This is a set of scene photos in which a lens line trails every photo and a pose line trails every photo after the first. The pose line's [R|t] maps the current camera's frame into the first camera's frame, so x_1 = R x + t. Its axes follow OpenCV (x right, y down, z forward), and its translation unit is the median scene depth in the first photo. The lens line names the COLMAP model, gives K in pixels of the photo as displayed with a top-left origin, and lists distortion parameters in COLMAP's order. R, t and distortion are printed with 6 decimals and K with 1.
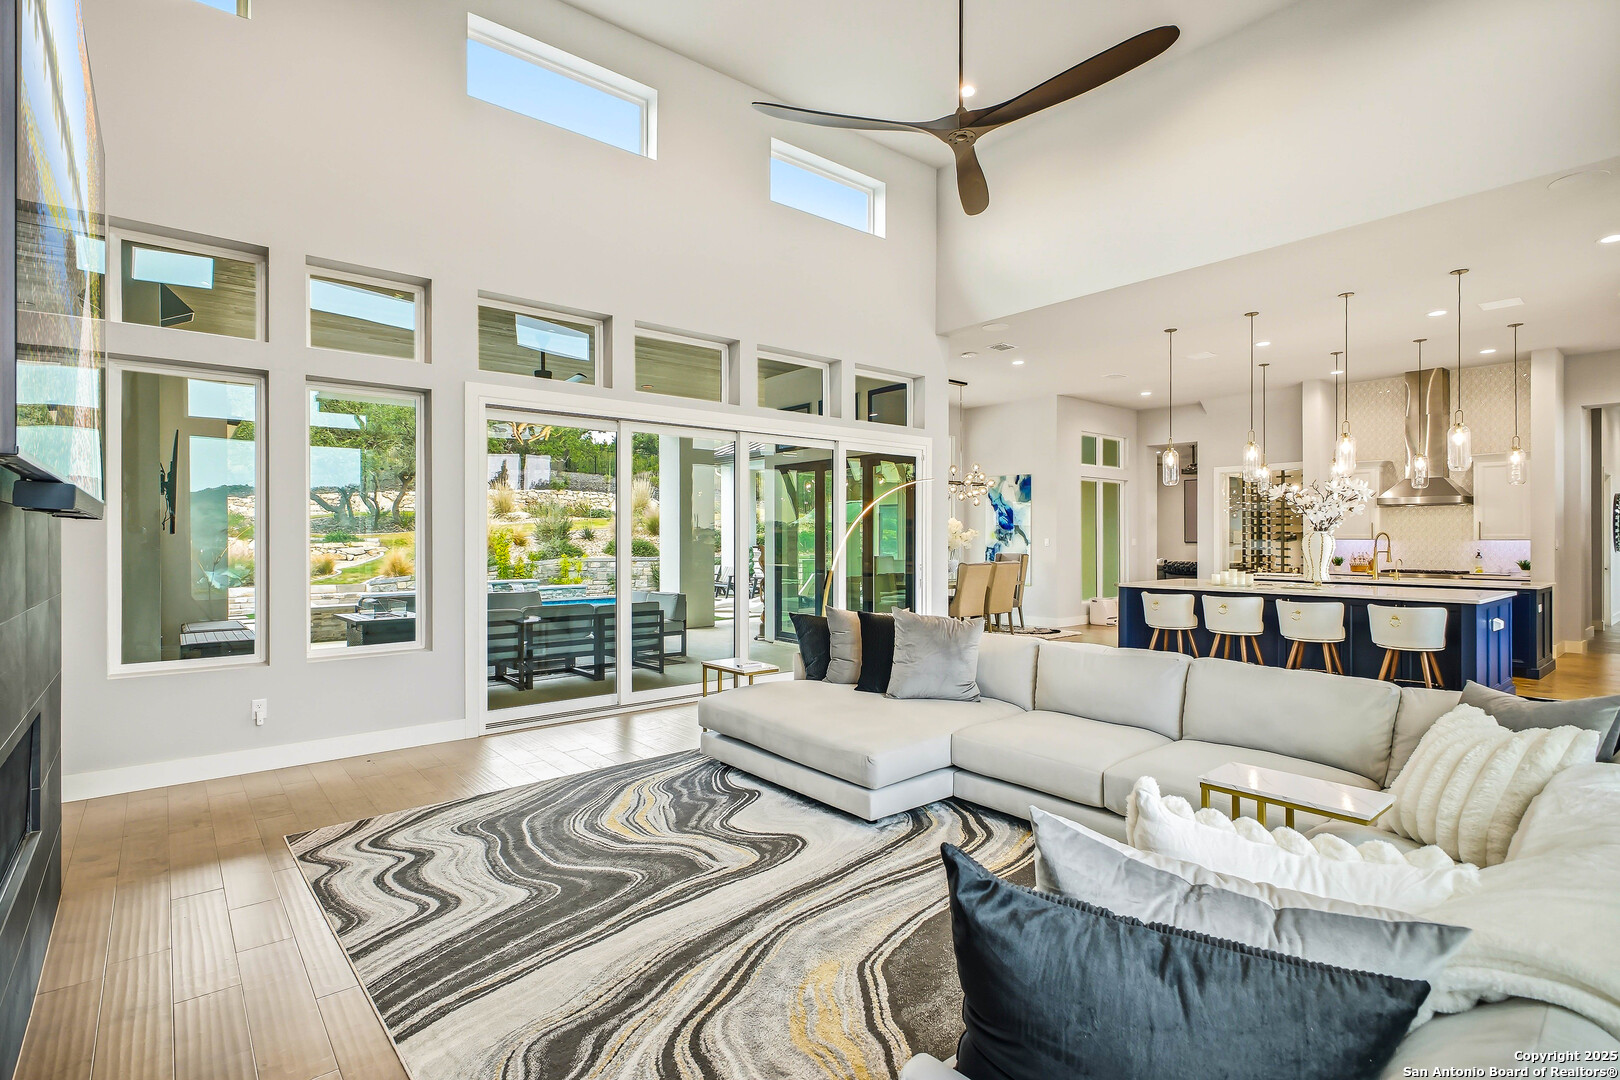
lens RADIAL K [[784.0, 0, 788.5], [0, 784.0, 533.5], [0, 0, 1]] dist [0.003316, 0.000058]
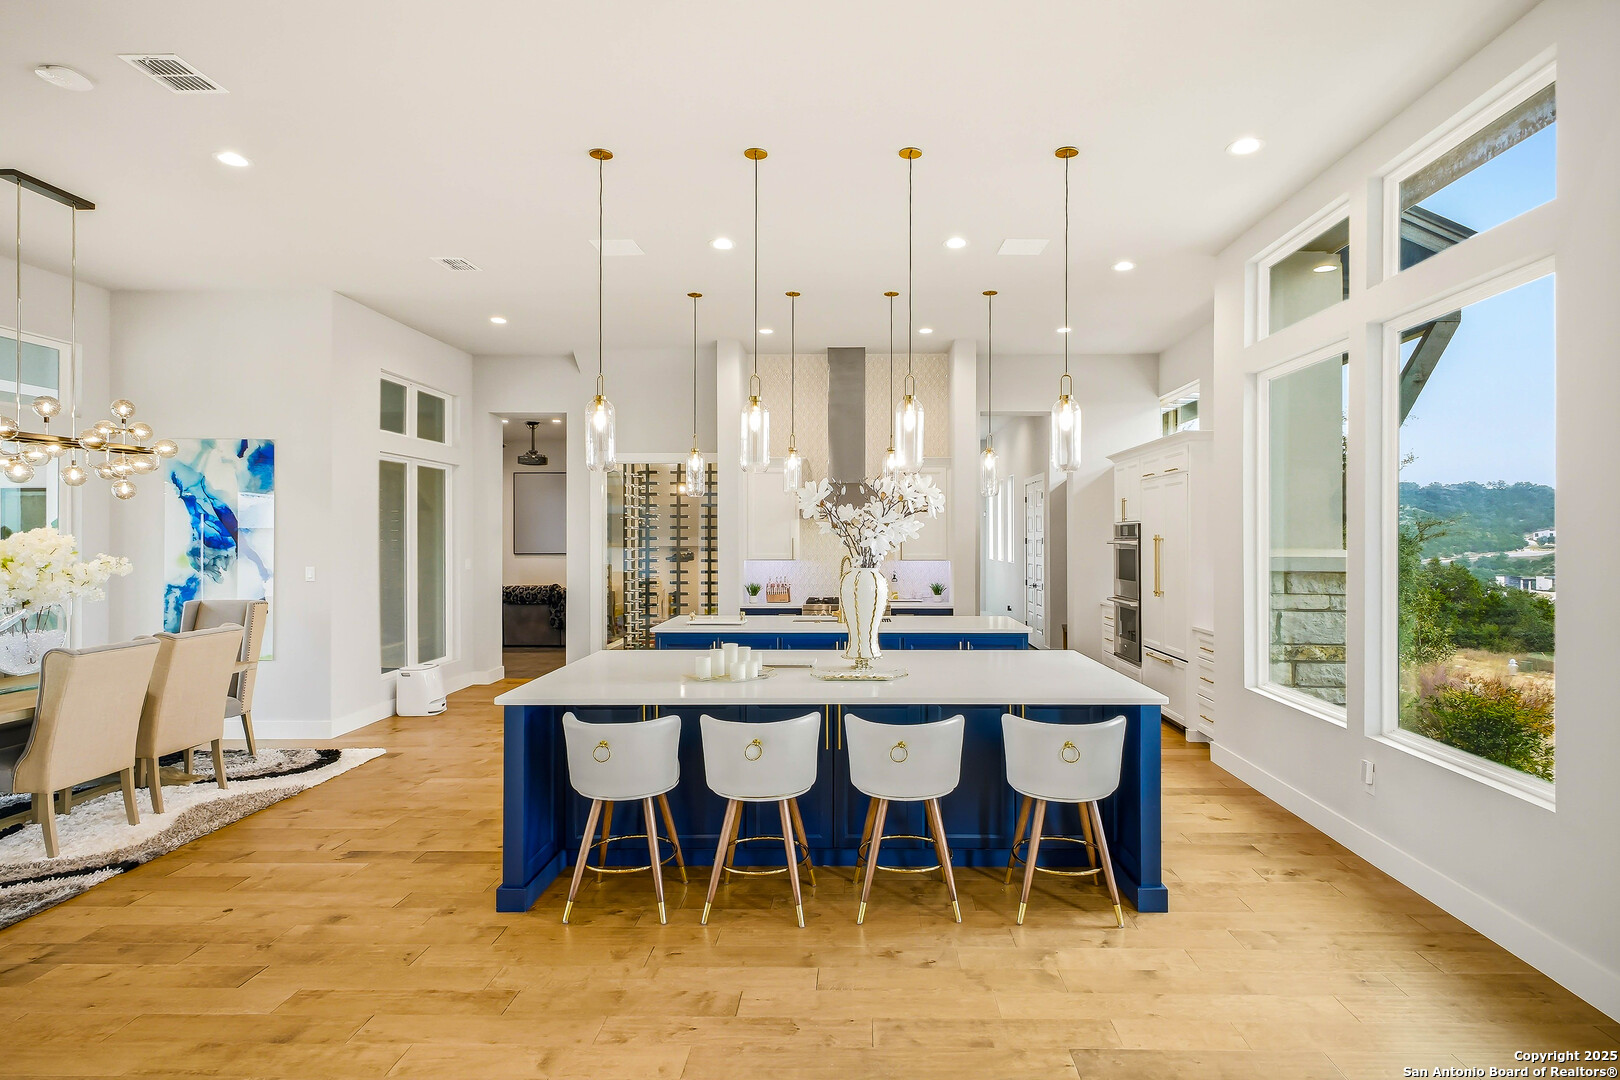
lens RADIAL K [[736.3, 0, 799.9], [0, 736.3, 527.3], [0, 0, 1]] dist [0.001112, -0.000005]
pose [[0.614980, 0.000704, 0.788542, 0.148044], [-0.003144, 0.999994, 0.001560, -0.021437], [-0.788537, -0.003438, 0.614978, 0.455268]]
